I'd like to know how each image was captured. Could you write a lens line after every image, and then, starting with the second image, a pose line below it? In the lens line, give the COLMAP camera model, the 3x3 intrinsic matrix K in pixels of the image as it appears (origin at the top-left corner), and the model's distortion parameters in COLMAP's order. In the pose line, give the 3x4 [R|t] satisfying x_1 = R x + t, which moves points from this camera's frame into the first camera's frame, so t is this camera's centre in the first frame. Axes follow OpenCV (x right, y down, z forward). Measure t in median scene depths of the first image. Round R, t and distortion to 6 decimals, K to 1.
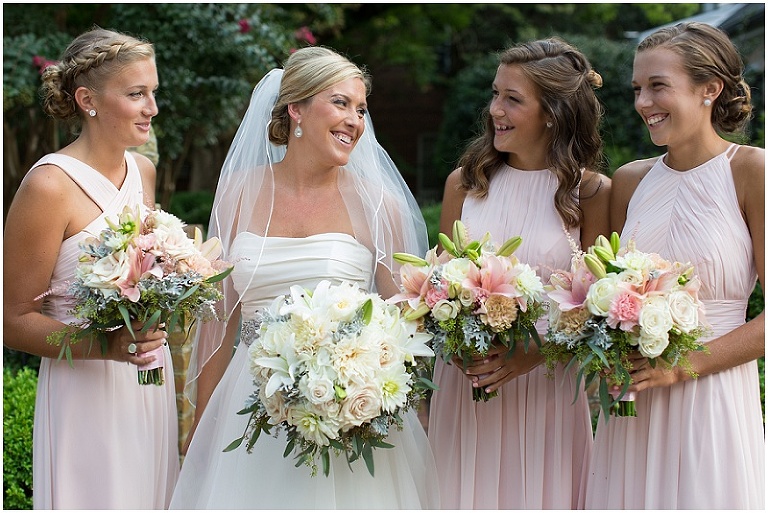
lens RADIAL K [[1131.3, 0, 364.6], [0, 1131.3, 256.9], [0, 0, 1]] dist [0.005131, 0.043277]
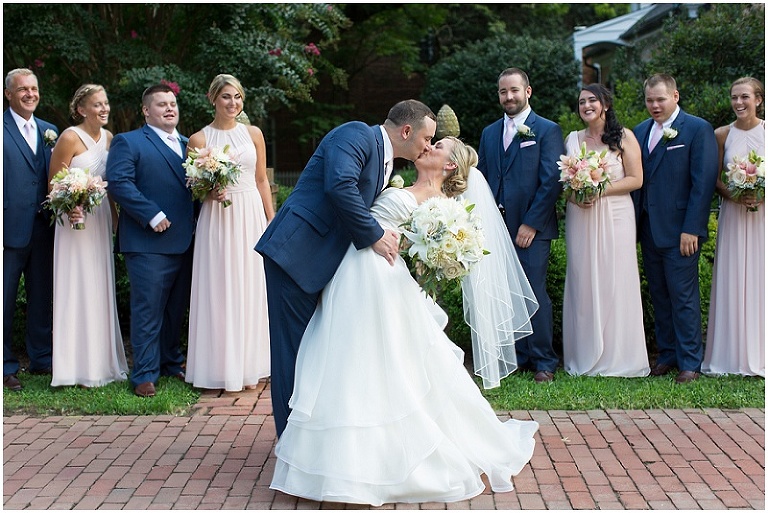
lens RADIAL K [[1114.9, 0, 381.3], [0, 1114.9, 254.5], [0, 0, 1]] dist [0.000443, 0.054998]
pose [[0.999542, -0.026795, 0.014100, 0.010140], [0.026552, 0.999501, 0.017122, 0.059942], [-0.014552, -0.016739, 0.999754, -0.621445]]
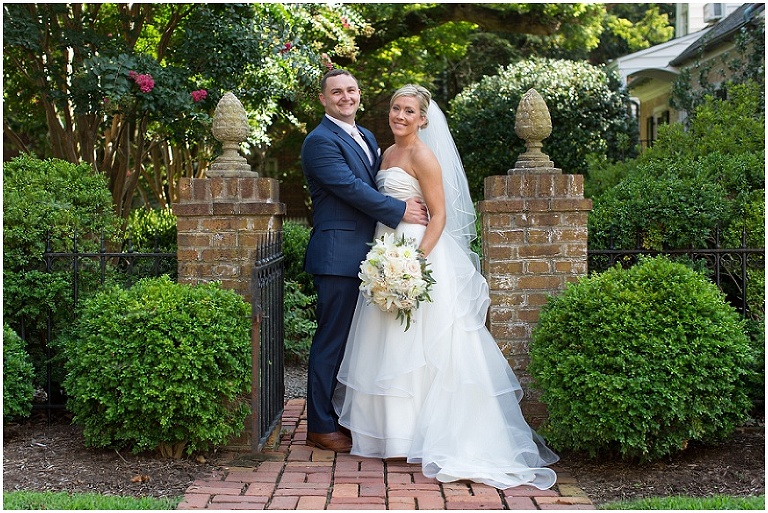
lens RADIAL K [[1114.9, 0, 381.3], [0, 1114.9, 254.5], [0, 0, 1]] dist [0.000443, 0.054998]
pose [[0.999753, -0.016899, 0.014417, -0.024336], [0.017327, 0.999396, -0.030117, 0.065929], [-0.013899, 0.030359, 0.999442, -0.234323]]
